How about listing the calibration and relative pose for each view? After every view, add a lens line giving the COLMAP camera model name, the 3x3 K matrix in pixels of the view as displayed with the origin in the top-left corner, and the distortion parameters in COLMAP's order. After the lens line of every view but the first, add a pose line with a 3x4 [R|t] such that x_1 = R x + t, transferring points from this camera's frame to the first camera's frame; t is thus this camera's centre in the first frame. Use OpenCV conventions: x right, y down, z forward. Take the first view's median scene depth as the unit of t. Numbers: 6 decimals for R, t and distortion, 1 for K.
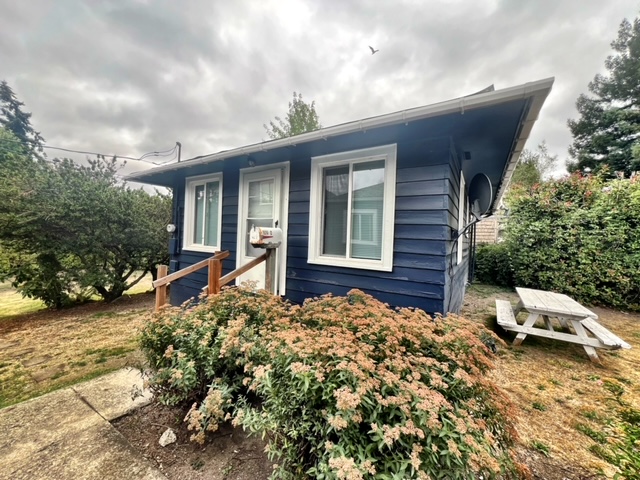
lens RADIAL K [[253.1, 0, 307.4], [0, 253.1, 237.4], [0, 0, 1]] dist [-0.018322, 0.000042]
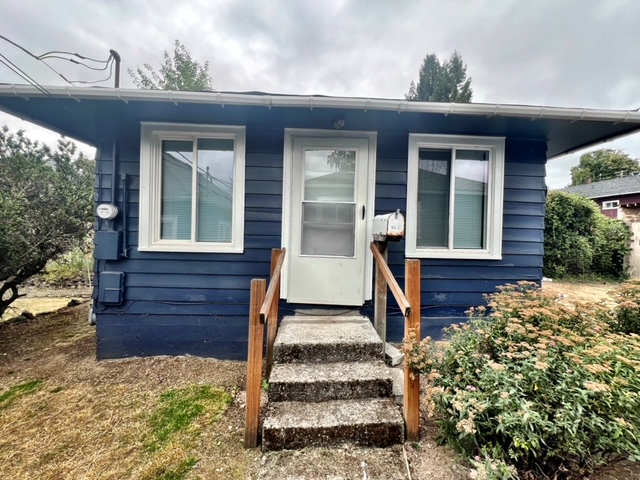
lens RADIAL K [[253.1, 0, 307.4], [0, 253.1, 237.4], [0, 0, 1]] dist [-0.018322, 0.000042]
pose [[0.825183, -0.044416, 0.563116, -0.596361], [0.004765, 0.997416, 0.071689, -0.023034], [-0.564845, -0.056473, 0.823262, 0.377706]]
